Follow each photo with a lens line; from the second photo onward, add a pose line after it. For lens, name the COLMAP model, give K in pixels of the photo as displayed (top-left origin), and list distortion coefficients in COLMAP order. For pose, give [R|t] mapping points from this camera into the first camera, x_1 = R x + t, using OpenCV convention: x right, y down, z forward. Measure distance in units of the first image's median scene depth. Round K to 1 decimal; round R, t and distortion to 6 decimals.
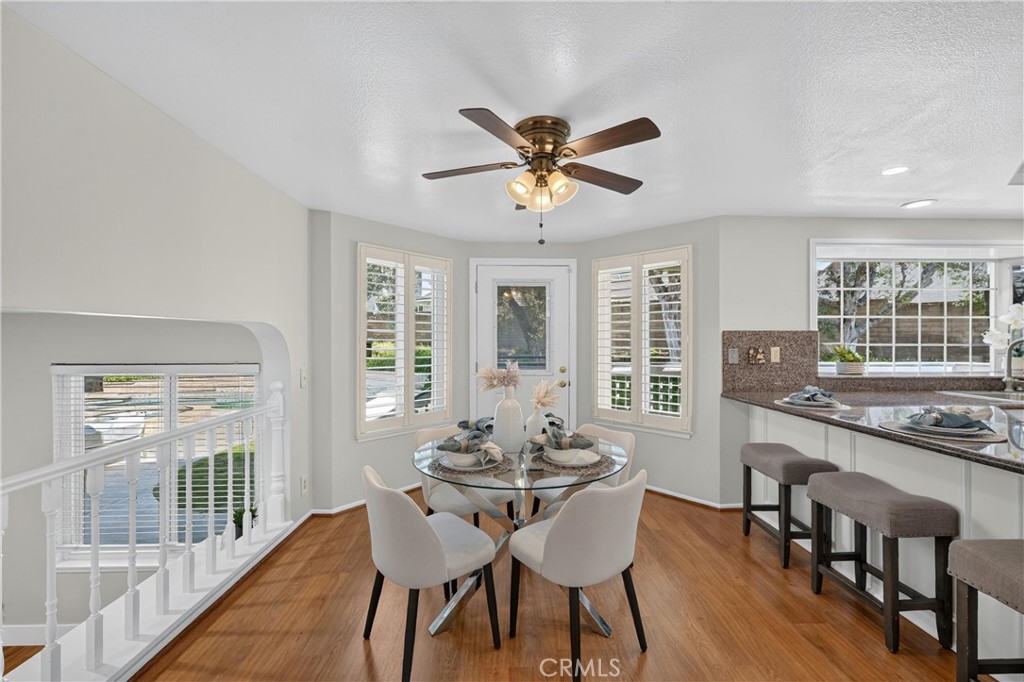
lens RADIAL K [[416.3, 0, 512.5], [0, 416.3, 343.3], [0, 0, 1]] dist [0.001010, 0.000381]
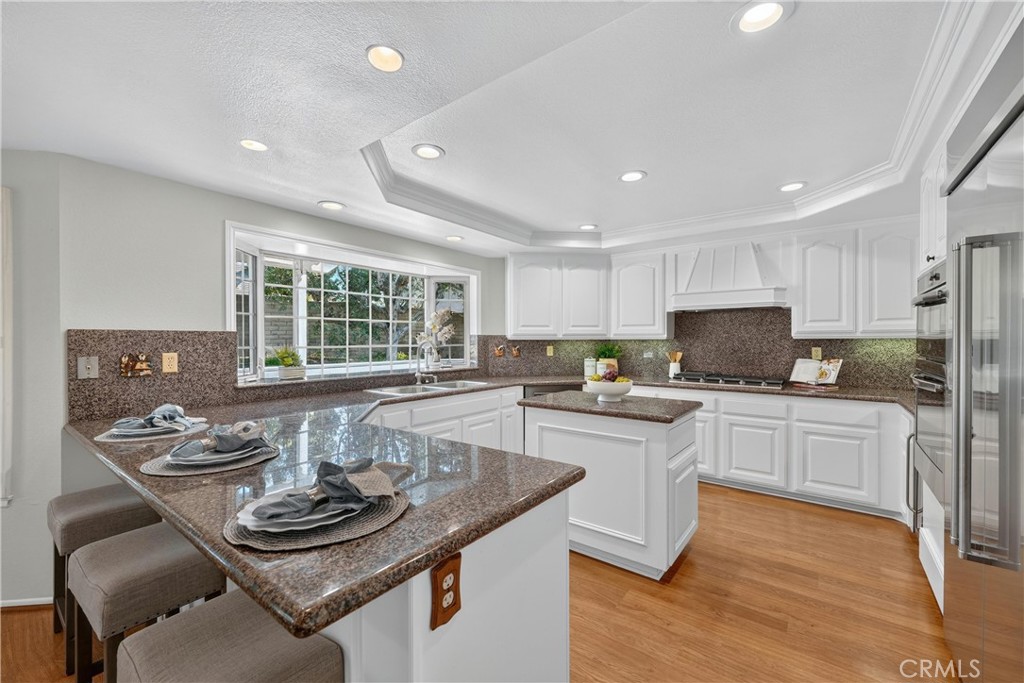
lens RADIAL K [[416.3, 0, 513.8], [0, 416.3, 339.5], [0, 0, 1]] dist [0.001010, 0.000381]
pose [[0.629140, -0.001354, 0.777291, 0.433780], [0.012031, 0.999896, -0.007997, -0.000814], [-0.777199, 0.014383, 0.629090, 0.036108]]
